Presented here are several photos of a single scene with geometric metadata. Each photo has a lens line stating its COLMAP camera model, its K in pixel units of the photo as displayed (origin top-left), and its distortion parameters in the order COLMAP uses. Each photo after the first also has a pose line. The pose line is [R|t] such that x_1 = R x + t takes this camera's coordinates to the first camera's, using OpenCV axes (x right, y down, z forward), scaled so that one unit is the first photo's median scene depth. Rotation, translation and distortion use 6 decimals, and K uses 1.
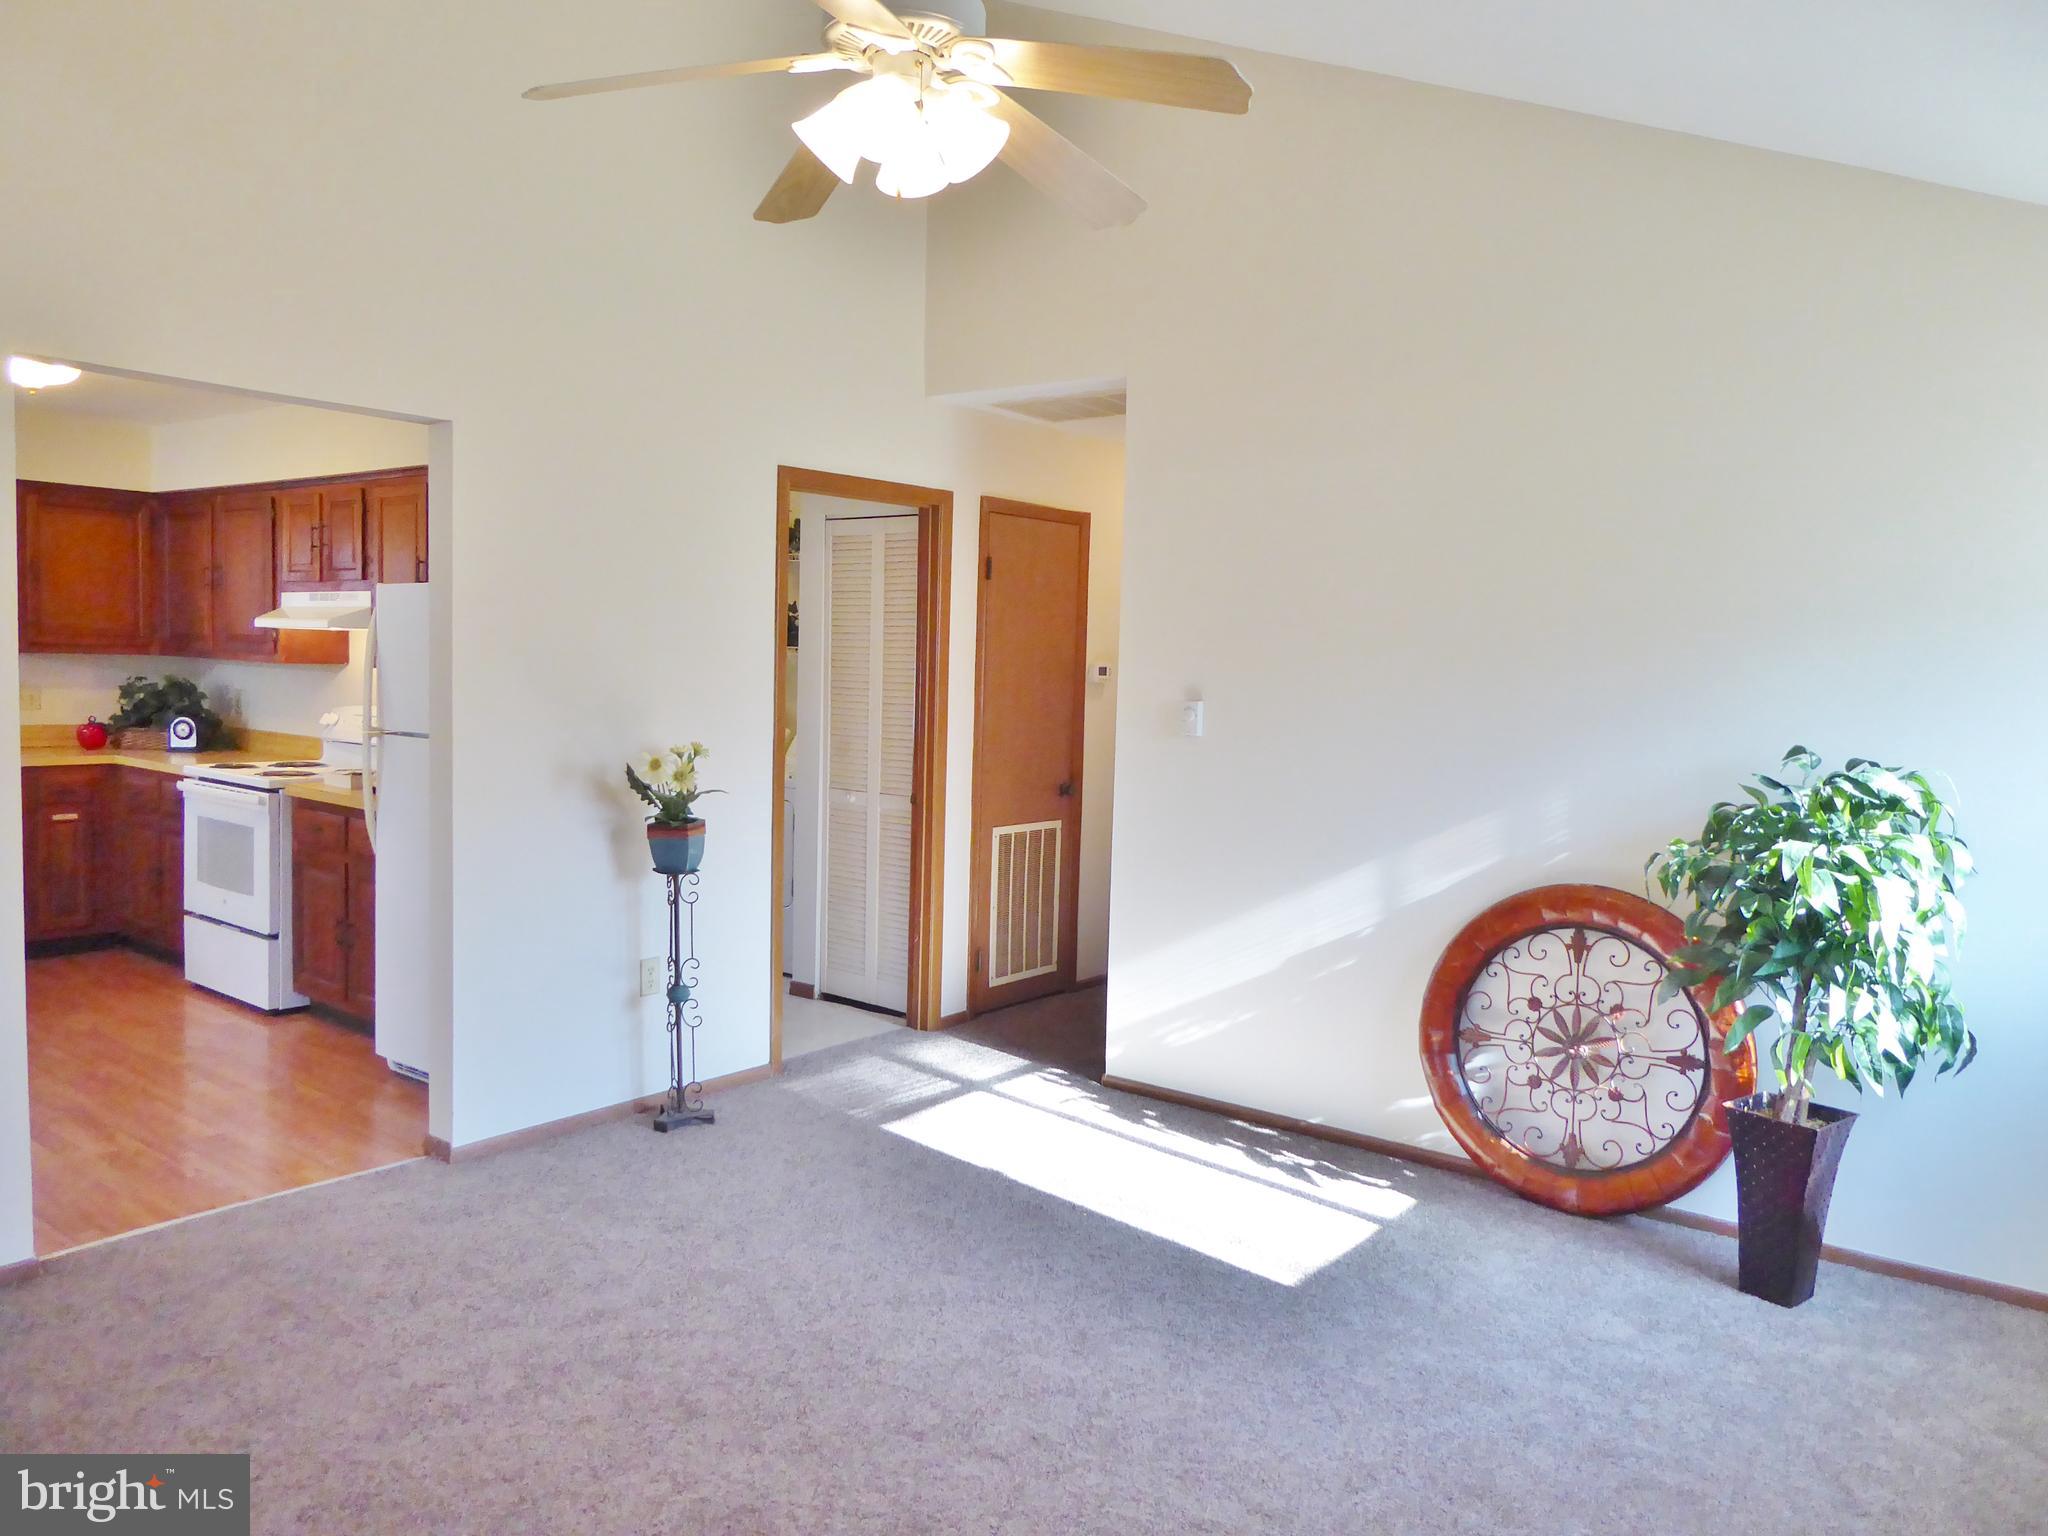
lens RADIAL K [[1489.5, 0, 1071.1], [0, 1489.5, 756.8], [0, 0, 1]] dist [0.006447, -0.008467]
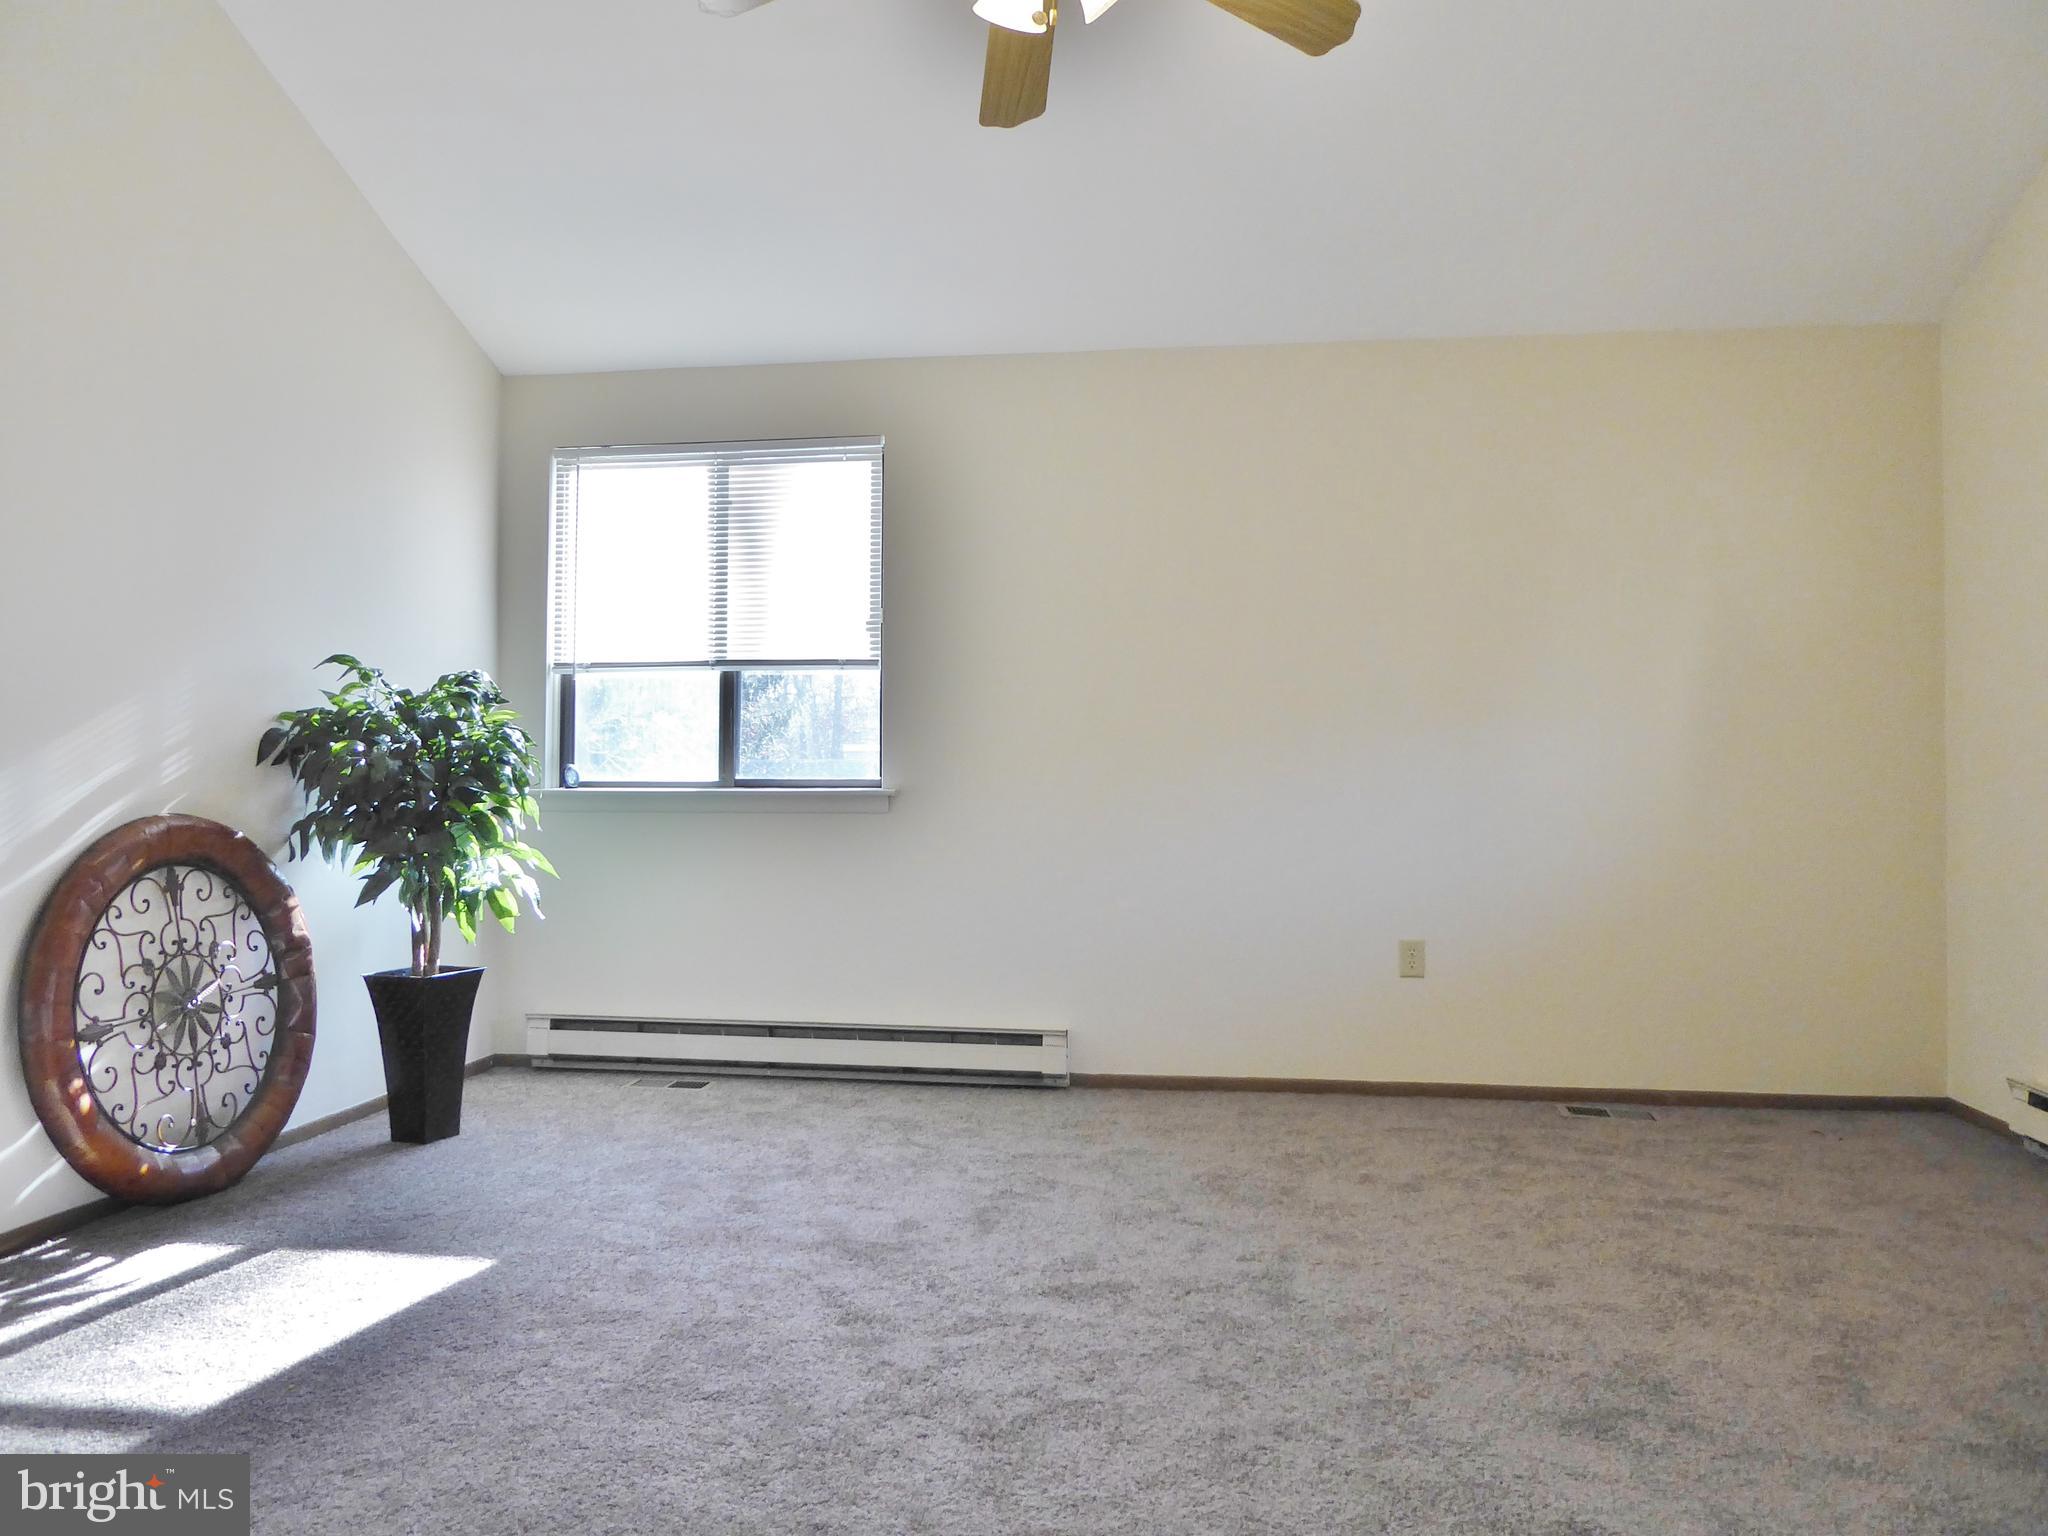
lens RADIAL K [[1460.4, 0, 1024.0], [0, 1460.4, 768.0], [0, 0, 1]] dist [0.009925, 0.001227]
pose [[-0.458452, -0.026782, 0.888316, -0.622556], [0.045003, 0.997564, 0.053301, 0.037745], [-0.887579, 0.064413, -0.456130, 0.954122]]
